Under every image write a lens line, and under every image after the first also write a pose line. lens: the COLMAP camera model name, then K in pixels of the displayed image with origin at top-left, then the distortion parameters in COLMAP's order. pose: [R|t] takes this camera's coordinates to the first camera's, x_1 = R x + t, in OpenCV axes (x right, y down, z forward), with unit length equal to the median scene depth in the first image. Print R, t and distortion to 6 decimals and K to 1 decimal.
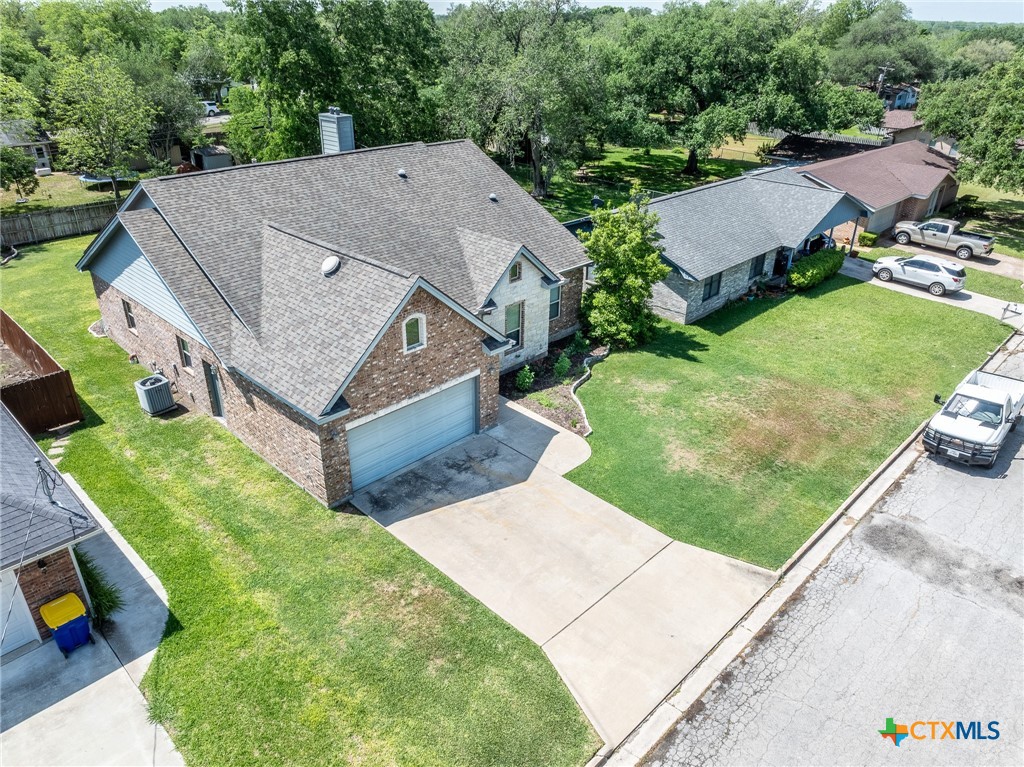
lens RADIAL K [[737.2, 0, 512.0], [0, 737.2, 383.5], [0, 0, 1]] dist [-0.030387, -0.000277]
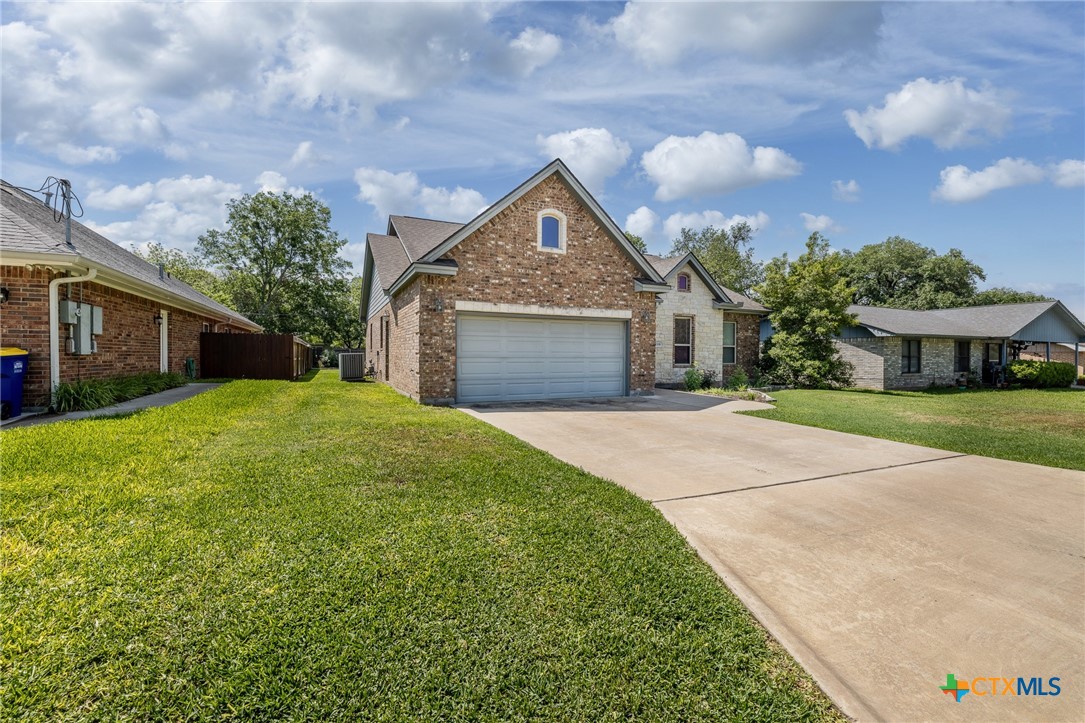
lens RADIAL K [[452.0, 0, 542.5], [0, 452.0, 361.5], [0, 0, 1]] dist [-0.001935, -0.000299]
pose [[0.934499, -0.007975, -0.355877, 0.047993], [-0.154822, 0.891129, -0.426519, 0.272176], [0.320534, 0.453679, 0.831525, 0.511451]]
